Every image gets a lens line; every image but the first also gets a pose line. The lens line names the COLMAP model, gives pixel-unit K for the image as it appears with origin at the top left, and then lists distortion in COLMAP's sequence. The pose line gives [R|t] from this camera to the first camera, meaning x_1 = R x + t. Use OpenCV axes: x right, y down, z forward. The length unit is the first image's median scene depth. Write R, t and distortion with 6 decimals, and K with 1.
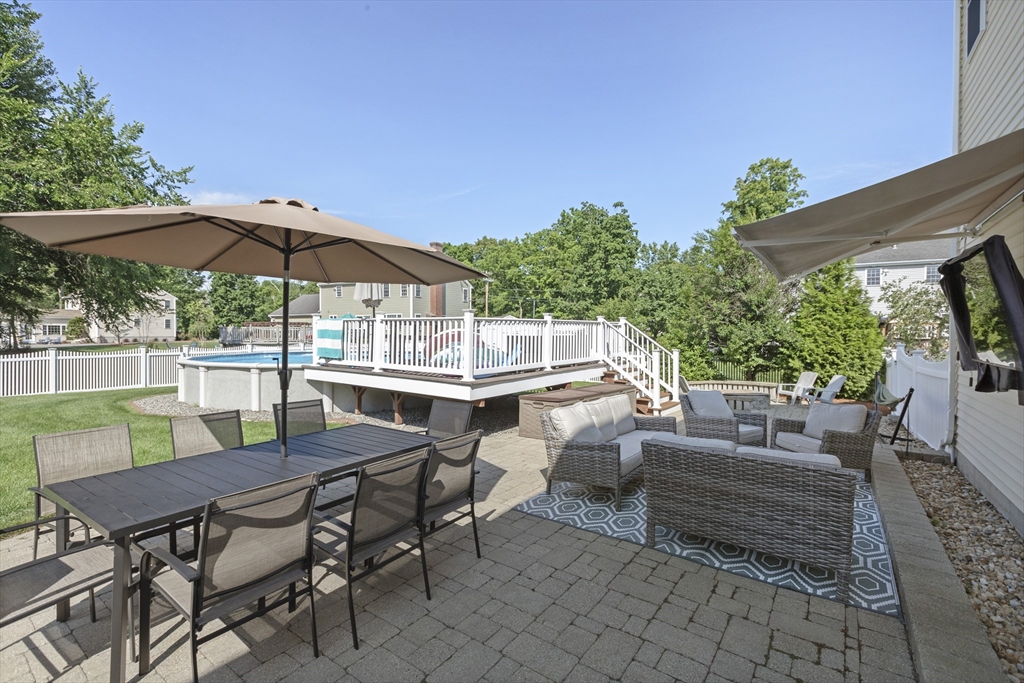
lens RADIAL K [[455.6, 0, 512.9], [0, 455.6, 342.8], [0, 0, 1]] dist [-0.000152, -0.000524]
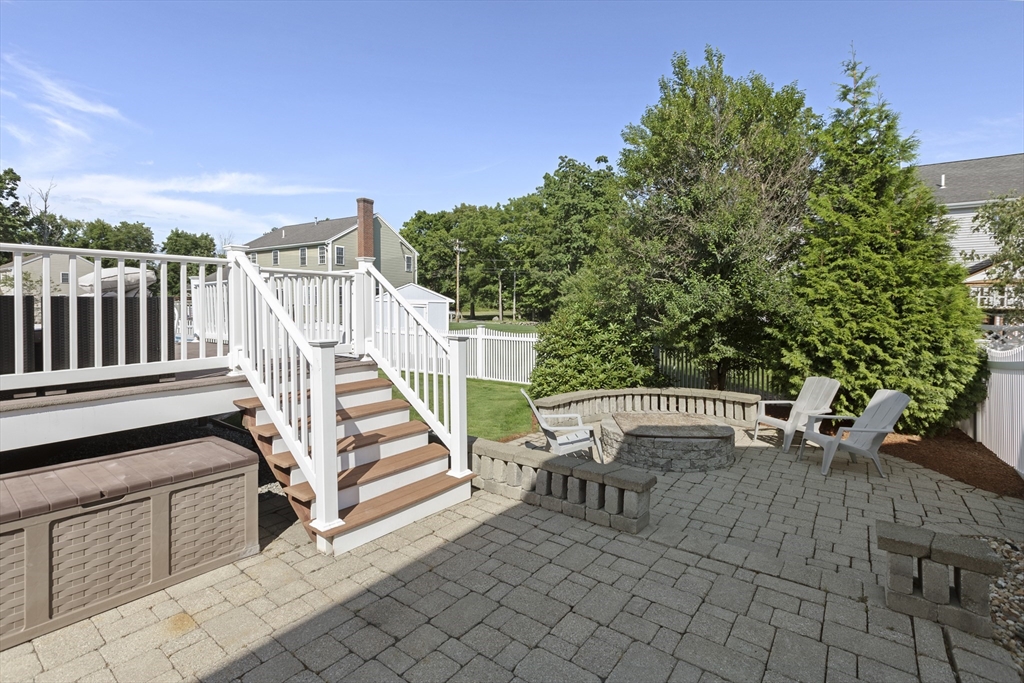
lens RADIAL K [[455.6, 0, 516.3], [0, 455.6, 324.2], [0, 0, 1]] dist [-0.000152, -0.000524]
pose [[0.999739, -0.006593, -0.021851, 0.324207], [0.006791, 0.999936, 0.009002, 0.001377], [0.021790, -0.009148, 0.999721, 0.491430]]
